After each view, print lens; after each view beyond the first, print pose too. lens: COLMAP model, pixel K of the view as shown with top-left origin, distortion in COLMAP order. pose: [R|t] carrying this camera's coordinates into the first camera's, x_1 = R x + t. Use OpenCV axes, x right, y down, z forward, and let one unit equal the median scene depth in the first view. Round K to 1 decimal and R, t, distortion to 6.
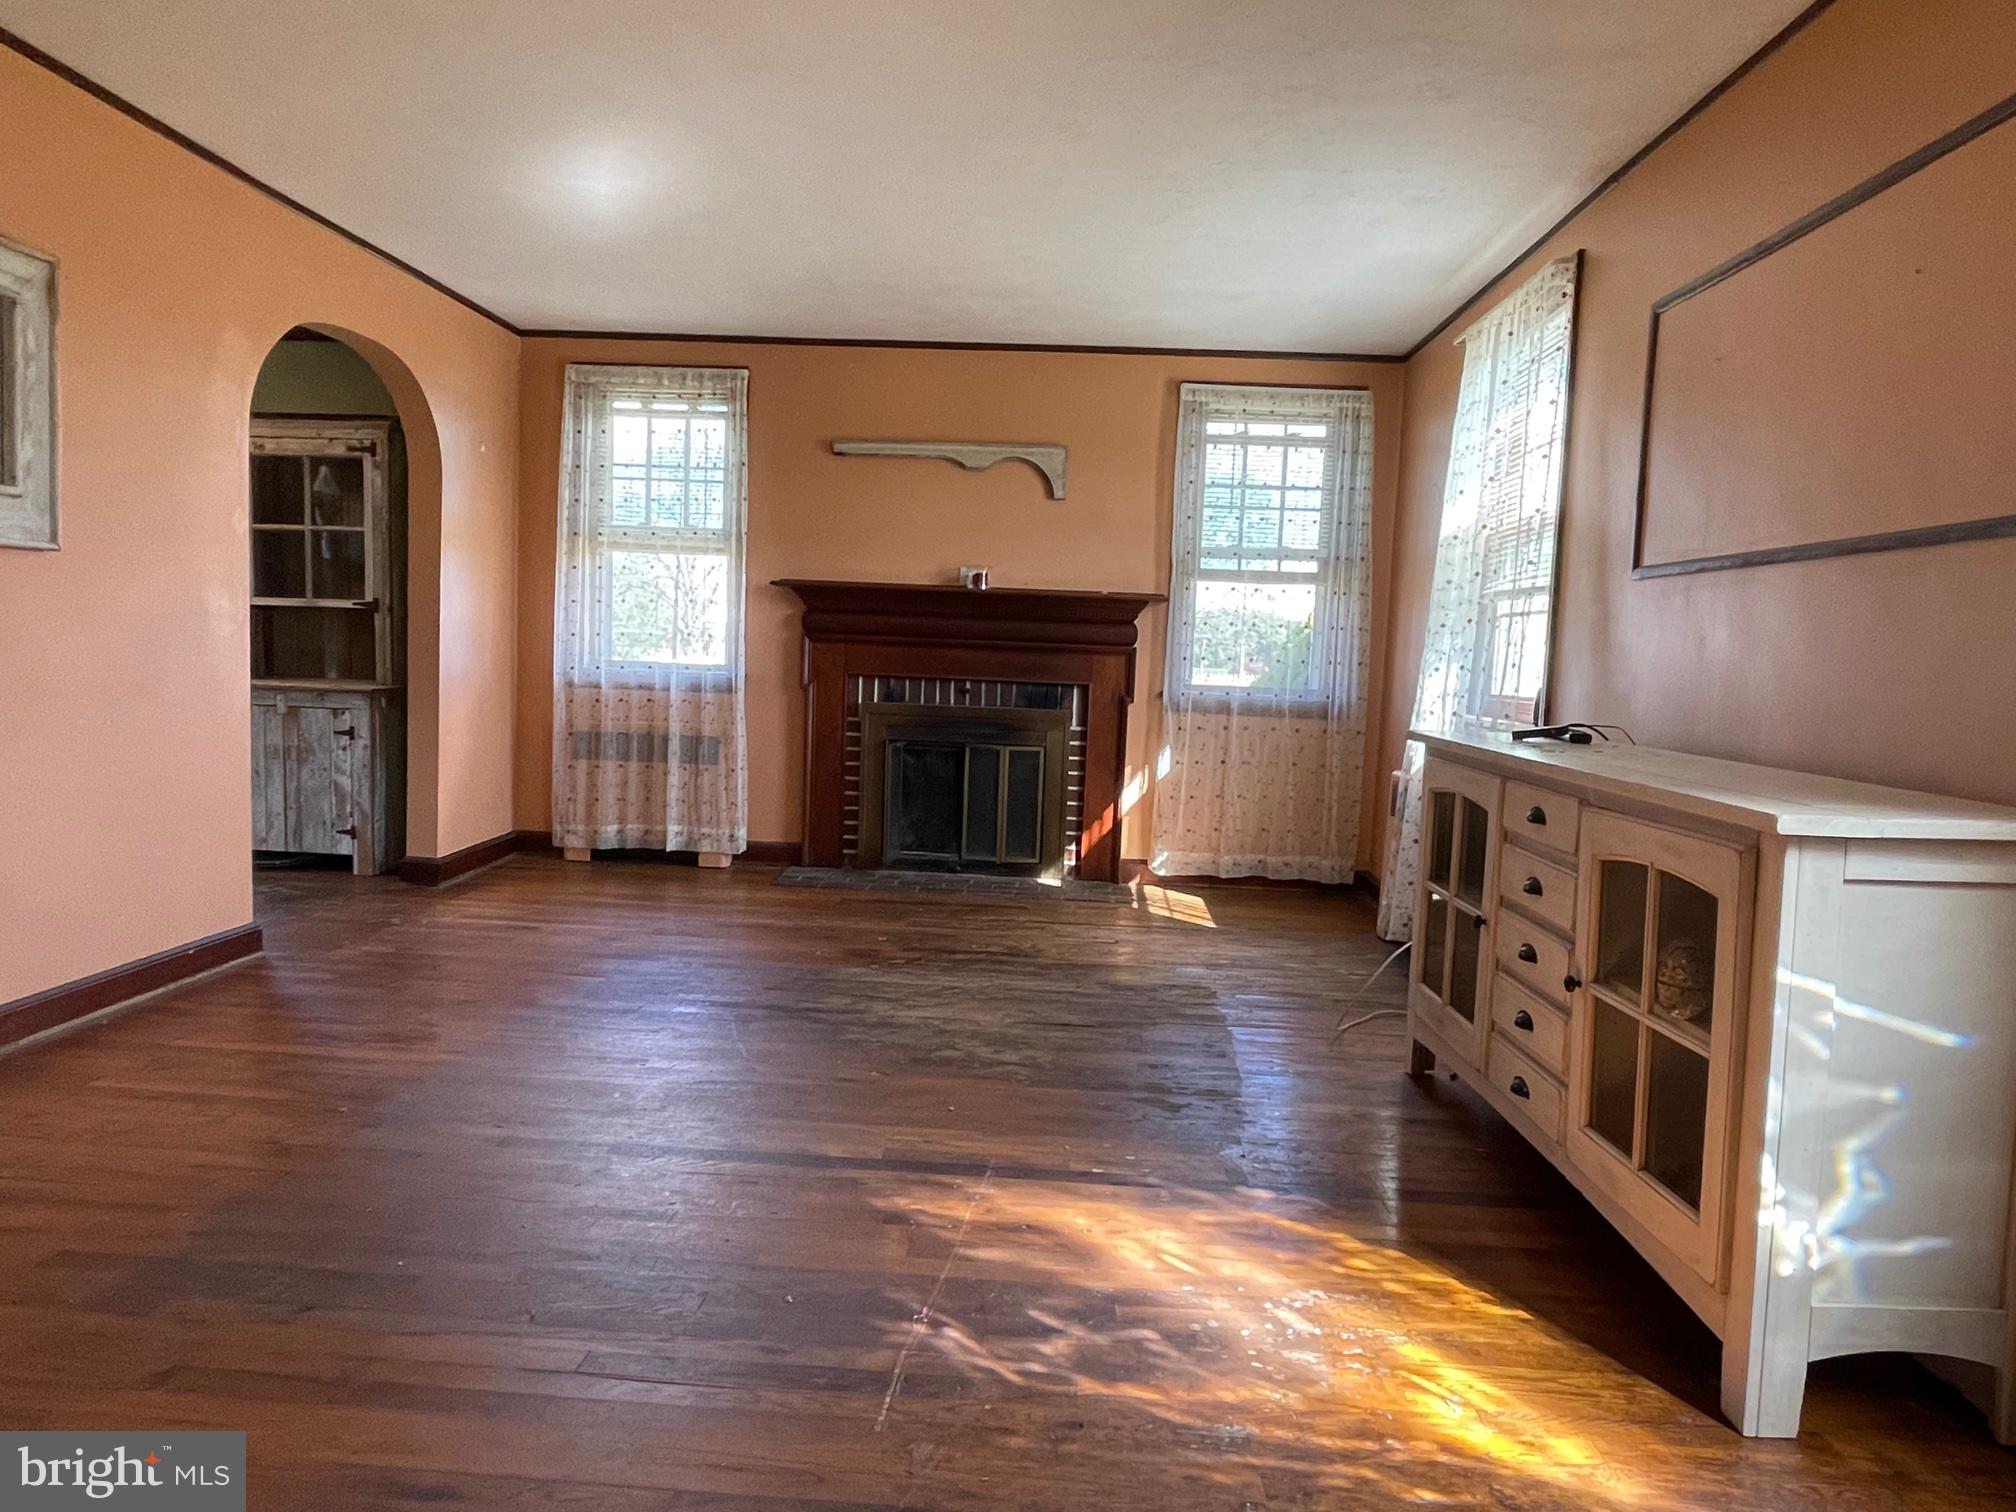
lens RADIAL K [[1236.7, 0, 1002.7], [0, 1236.7, 748.1], [0, 0, 1]] dist [0.000928, -0.001503]
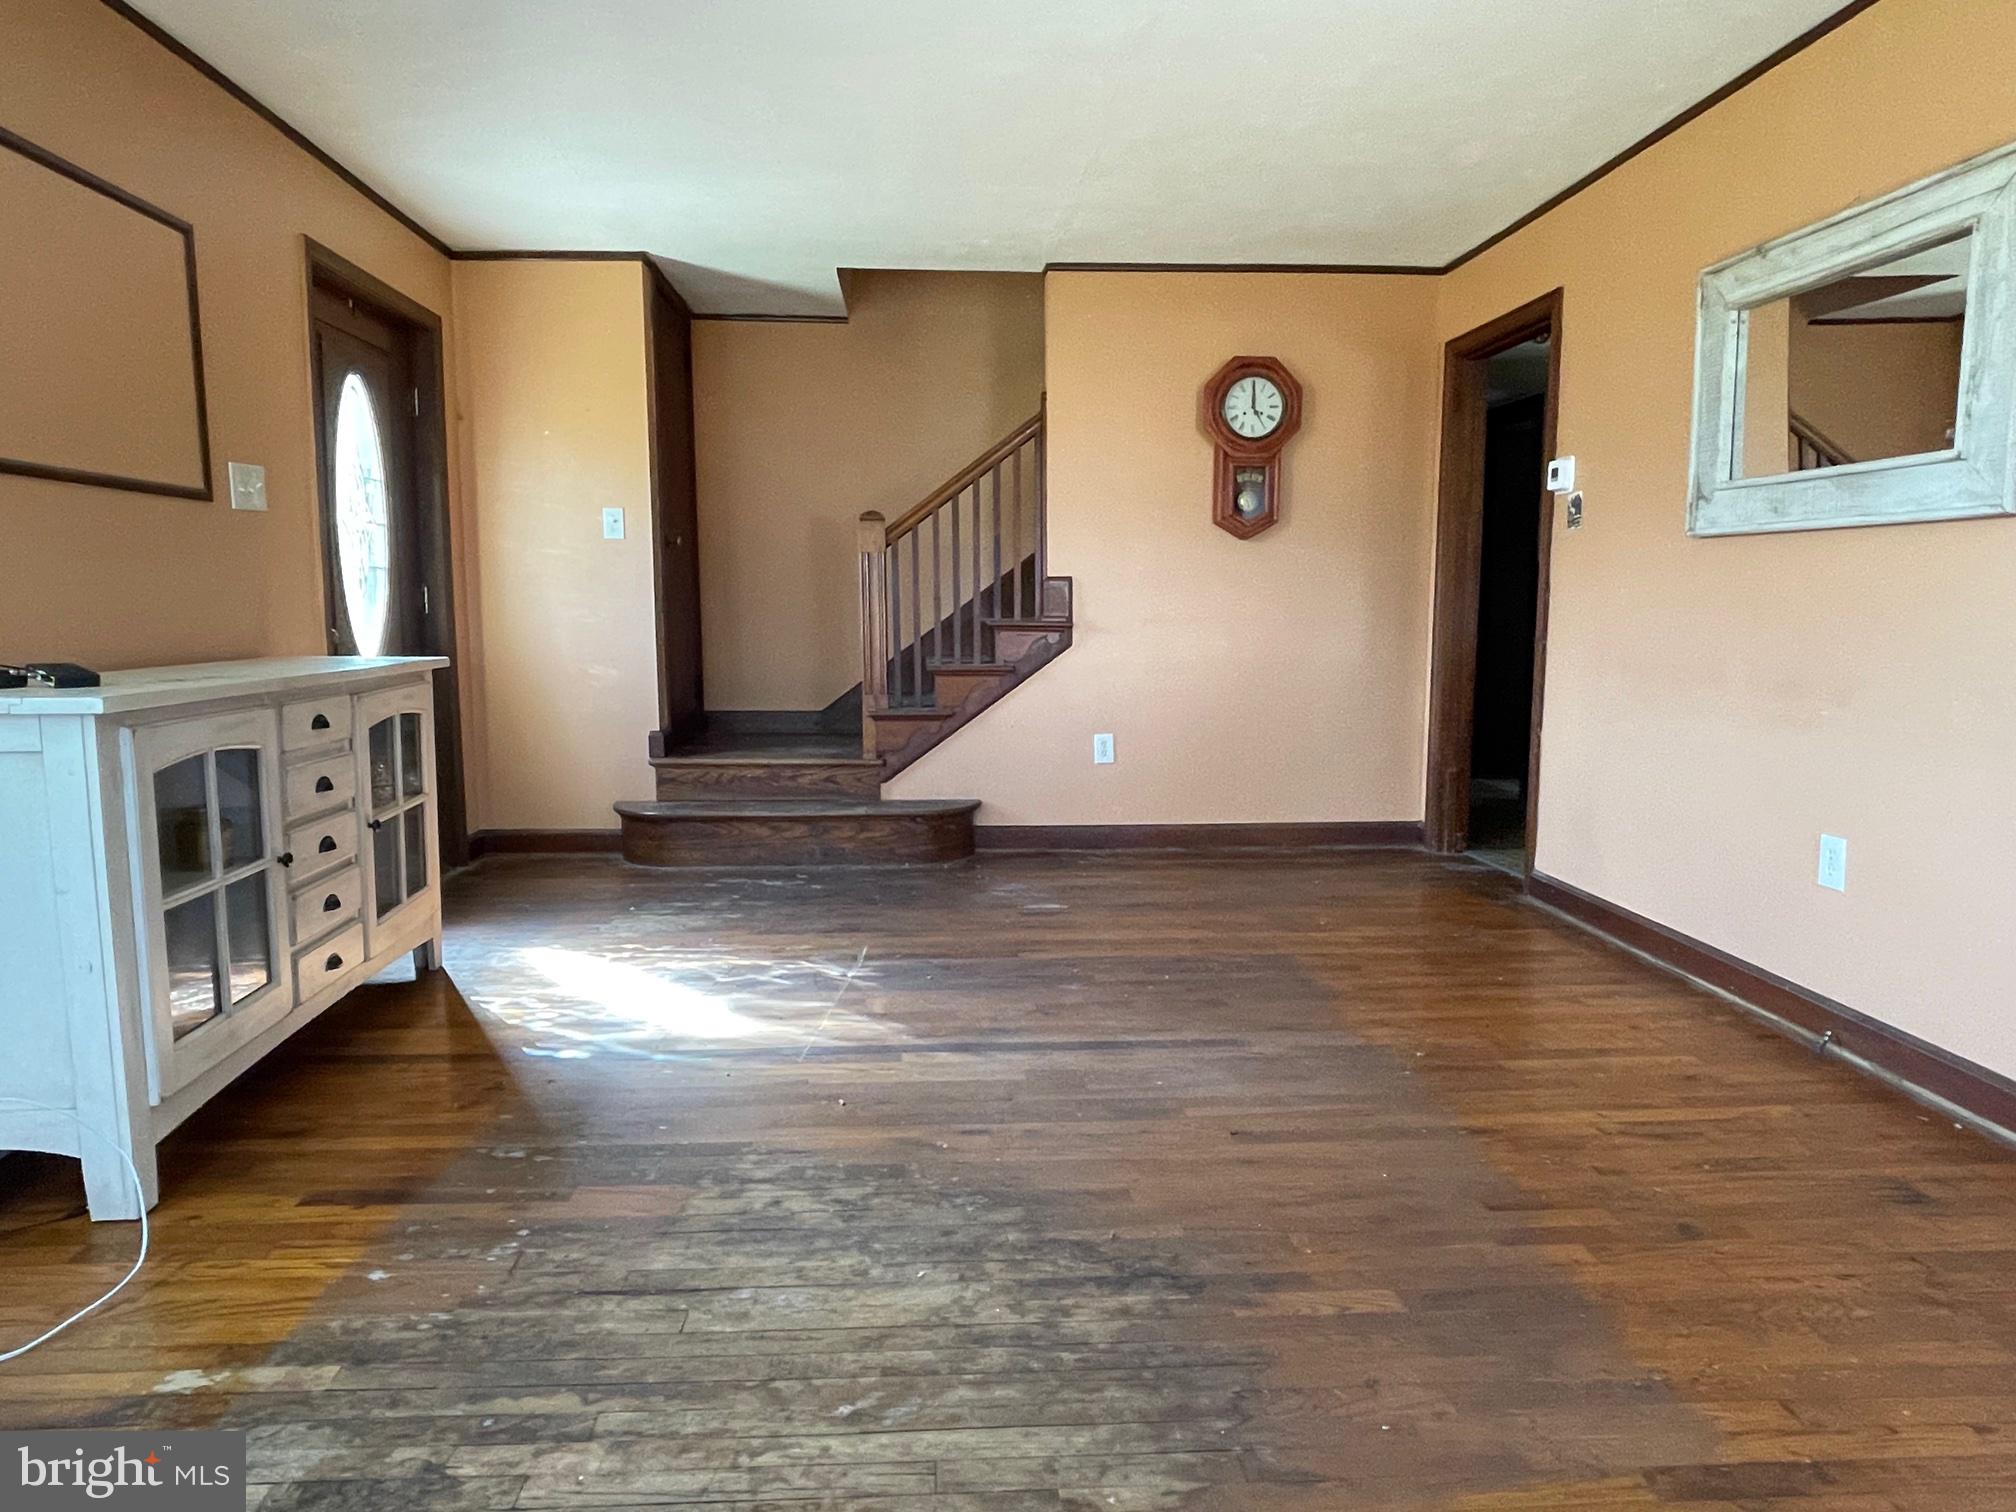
lens RADIAL K [[1236.7, 0, 1002.7], [0, 1236.7, 748.1], [0, 0, 1]] dist [0.000928, -0.001503]
pose [[-0.993325, -0.027269, -0.112084, -0.060617], [-0.048976, 0.979428, 0.195758, -0.177818], [0.104440, 0.199941, -0.974226, 2.246265]]
